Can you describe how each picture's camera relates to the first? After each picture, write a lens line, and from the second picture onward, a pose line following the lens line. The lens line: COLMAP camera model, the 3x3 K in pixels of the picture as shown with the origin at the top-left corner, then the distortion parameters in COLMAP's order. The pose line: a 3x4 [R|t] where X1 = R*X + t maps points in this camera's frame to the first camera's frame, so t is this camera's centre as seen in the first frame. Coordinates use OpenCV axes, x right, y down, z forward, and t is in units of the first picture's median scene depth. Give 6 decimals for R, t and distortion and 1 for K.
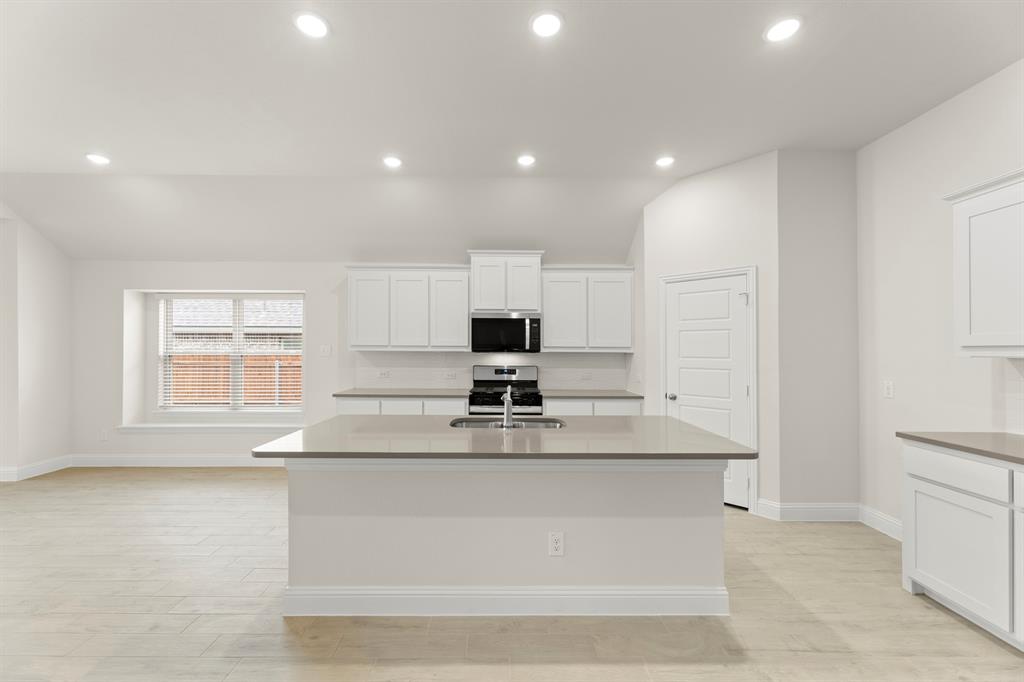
lens RADIAL K [[419.5, 0, 512.0], [0, 419.5, 341.0], [0, 0, 1]] dist [0.001567, 0.000206]
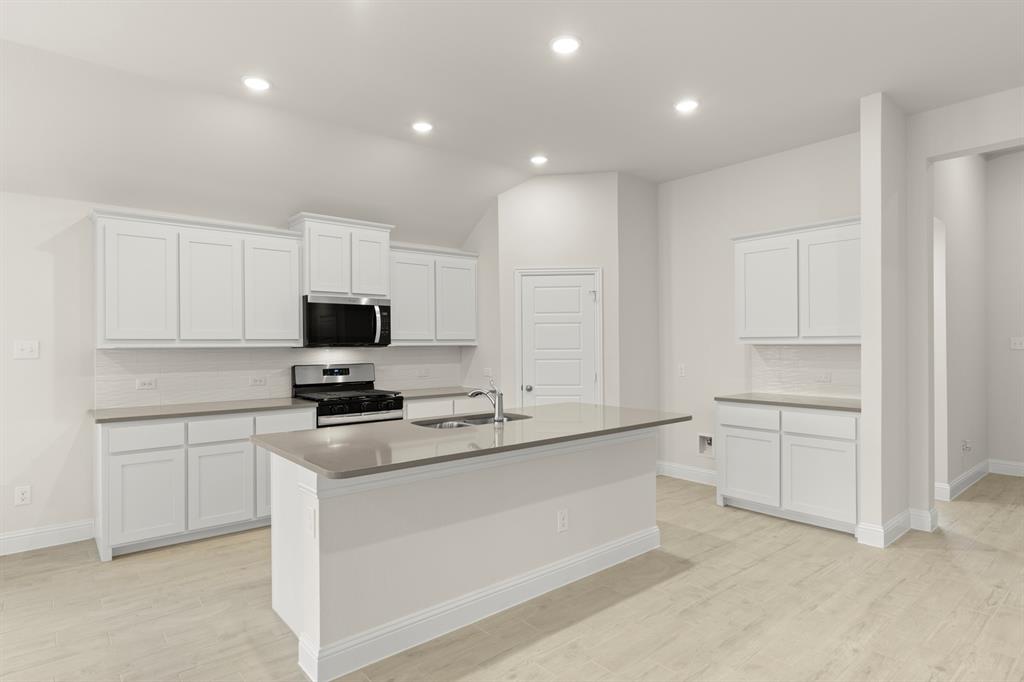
lens RADIAL K [[552.3, 0, 512.0], [0, 552.3, 341.0], [0, 0, 1]] dist [-0.001191, 0.000913]
pose [[0.772523, -0.007991, 0.634936, -0.455634], [-0.002958, 0.999865, 0.016182, -0.002318], [-0.634980, -0.014379, 0.772395, -0.007193]]
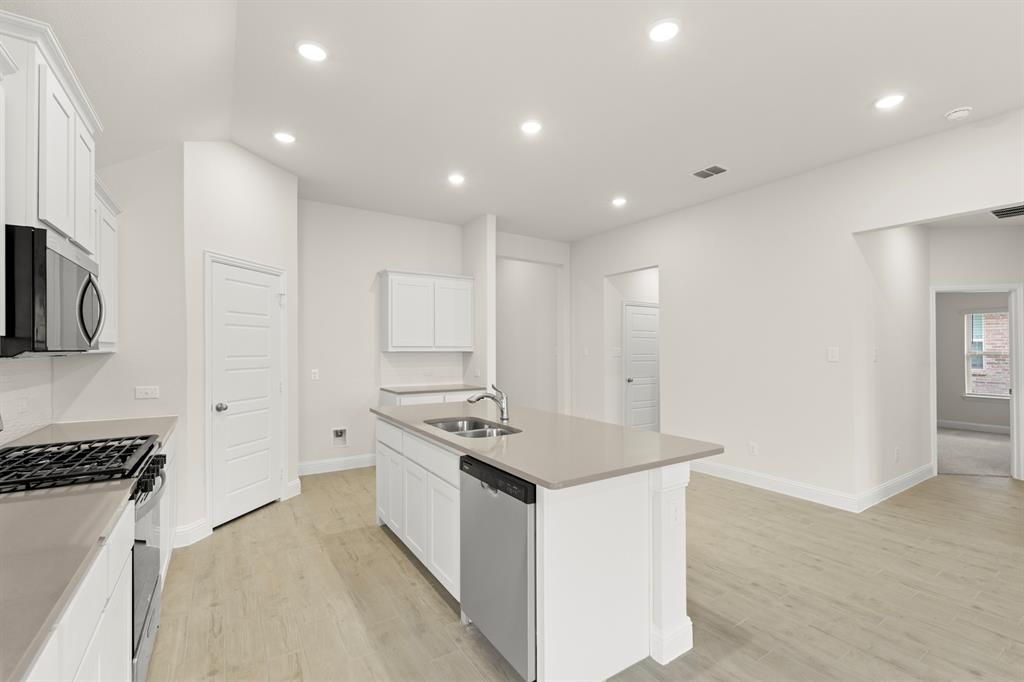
lens RADIAL K [[449.2, 0, 512.0], [0, 449.2, 341.0], [0, 0, 1]] dist [0.000697, -0.000031]
pose [[-0.532926, 0.010711, 0.846094, -0.579500], [-0.019339, 0.999504, -0.024835, 0.016561], [-0.845941, -0.029598, -0.532455, 0.902069]]
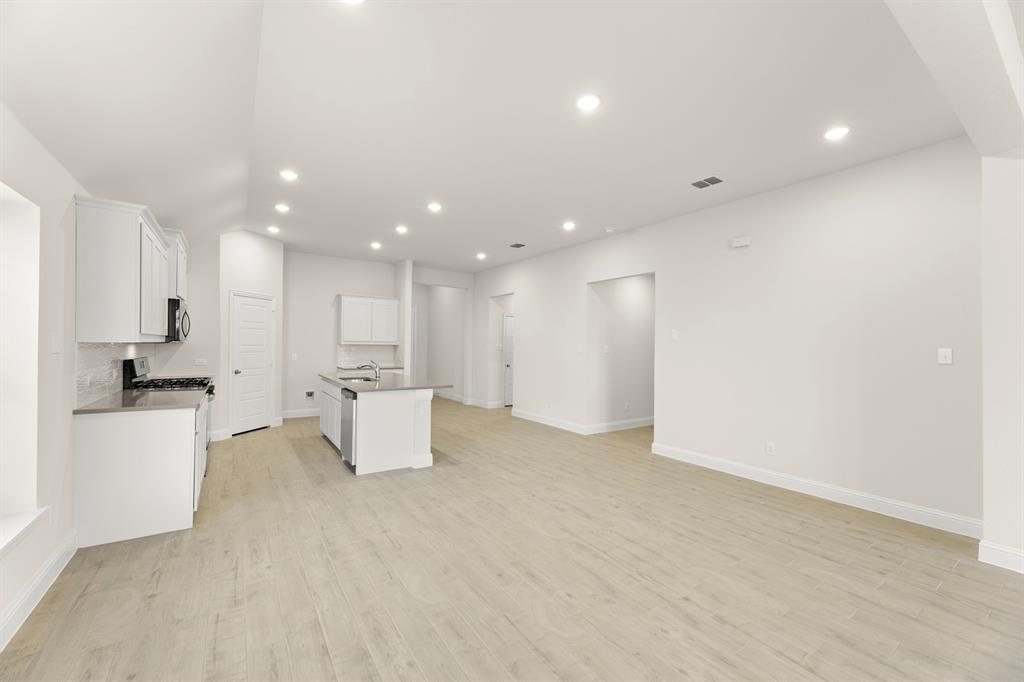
lens RADIAL K [[405.0, 0, 512.0], [0, 405.0, 341.0], [0, 0, 1]] dist [-0.009025, -0.000027]
pose [[-0.555423, -0.002790, 0.831563, -1.242811], [-0.033185, 0.999272, -0.018813, 0.015685], [-0.830905, -0.038045, -0.555112, 0.900362]]
